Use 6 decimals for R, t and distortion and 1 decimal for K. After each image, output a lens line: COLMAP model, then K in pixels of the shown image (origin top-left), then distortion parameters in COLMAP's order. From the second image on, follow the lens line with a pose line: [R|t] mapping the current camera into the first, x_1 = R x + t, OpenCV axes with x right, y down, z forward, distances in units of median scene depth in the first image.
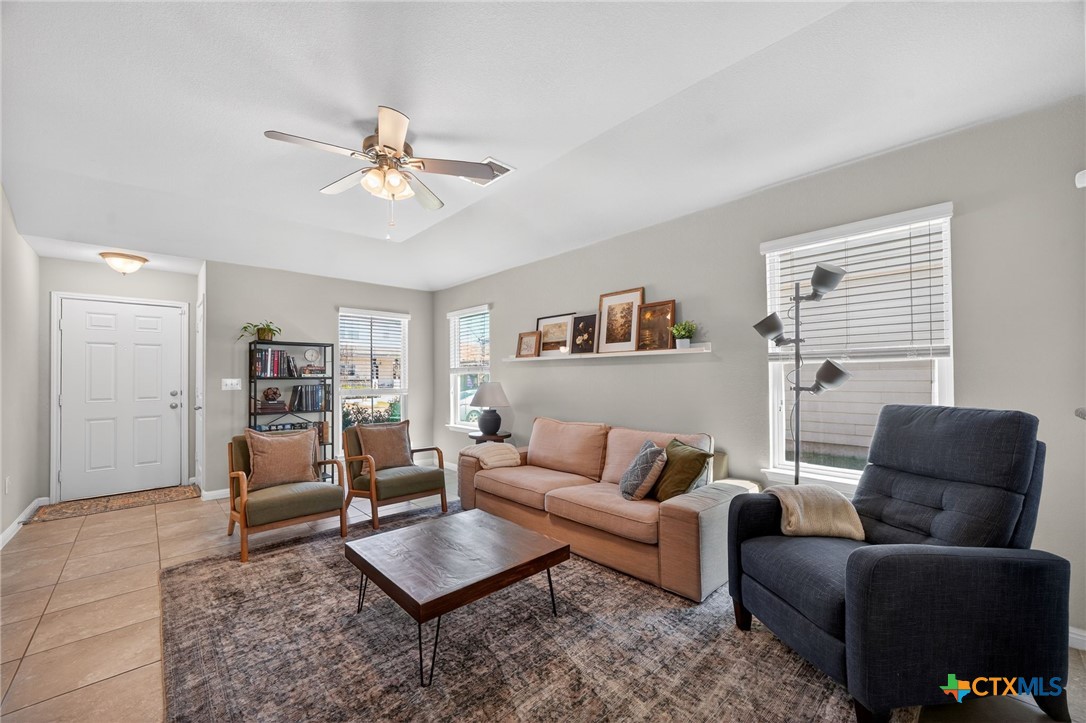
lens RADIAL K [[426.1, 0, 544.8], [0, 426.1, 372.4], [0, 0, 1]] dist [-0.000289, 0.000071]
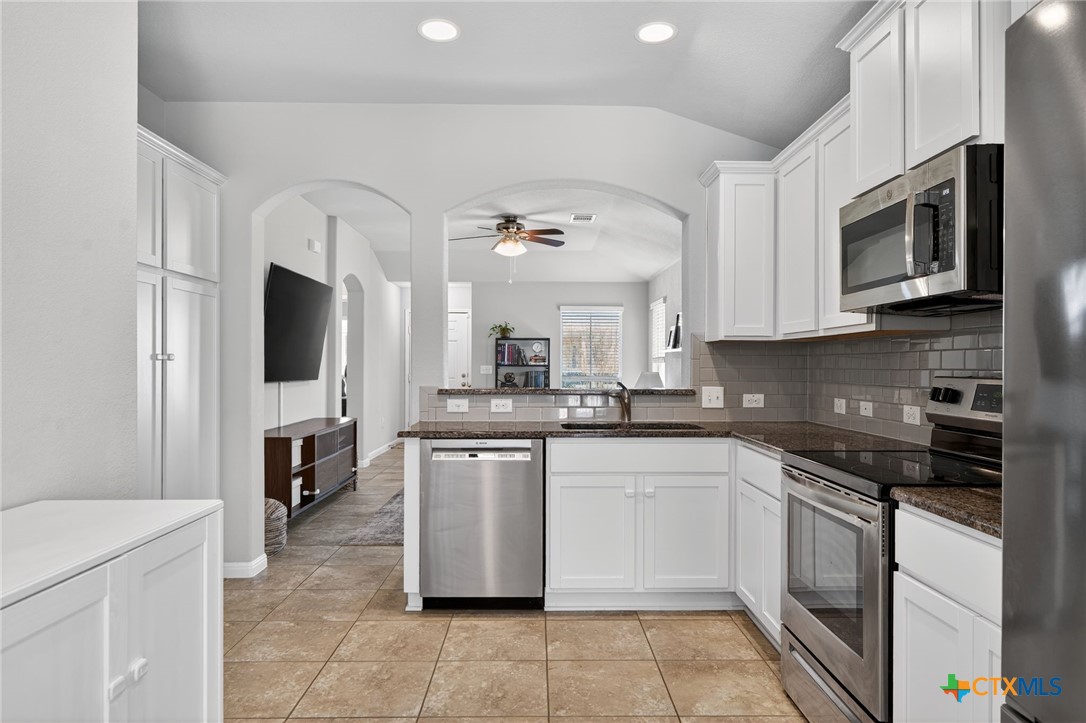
lens RADIAL K [[703.0, 0, 543.0], [0, 703.0, 361.5], [0, 0, 1]] dist [-0.000639, 0.000138]
pose [[0.733162, 0.008120, -0.680006, 1.071858], [-0.003717, 0.999962, 0.007933, -0.018873], [0.680044, -0.003289, 0.733164, -0.616288]]
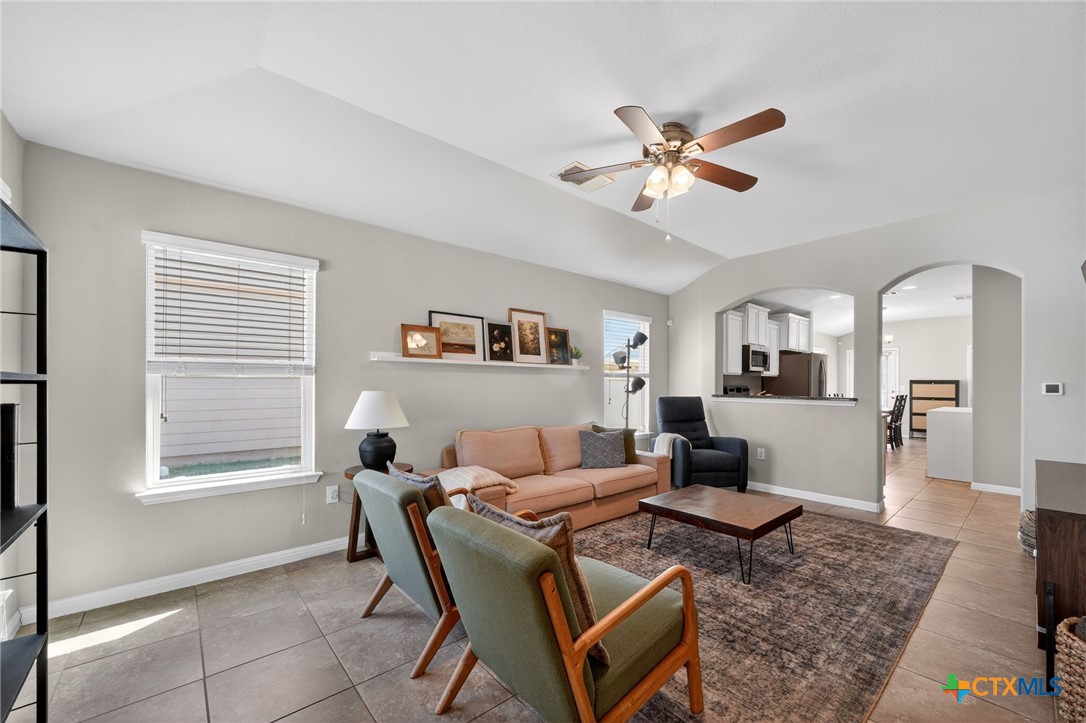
lens RADIAL K [[432.3, 0, 539.2], [0, 432.3, 384.3], [0, 0, 1]] dist [-0.000507, -0.000021]
pose [[0.037717, 0.006355, 0.999268, -0.924761], [-0.014838, 0.999873, -0.005799, 0.014707], [-0.999178, -0.014608, 0.037807, 0.858380]]
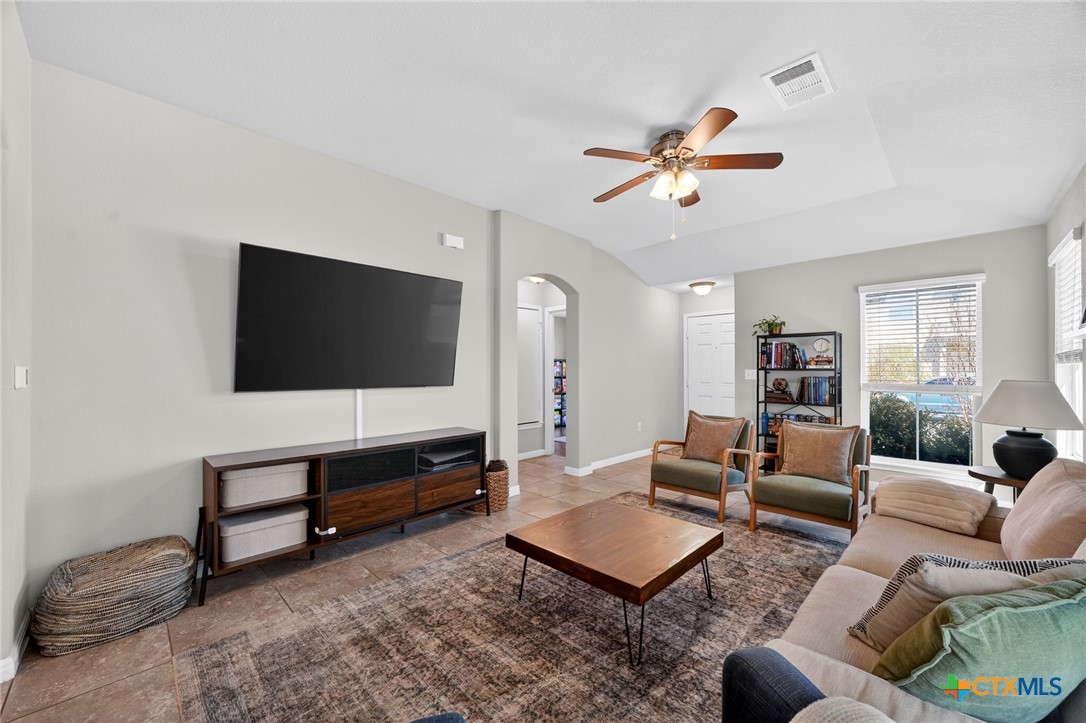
lens RADIAL K [[425.3, 0, 543.0], [0, 425.3, 361.5], [0, 0, 1]] dist [-0.000622, -0.000015]
pose [[0.030037, -0.010824, -0.999490, 0.461539], [0.010673, 0.999888, -0.010507, -0.001565], [0.999492, -0.010352, 0.030149, 0.445133]]
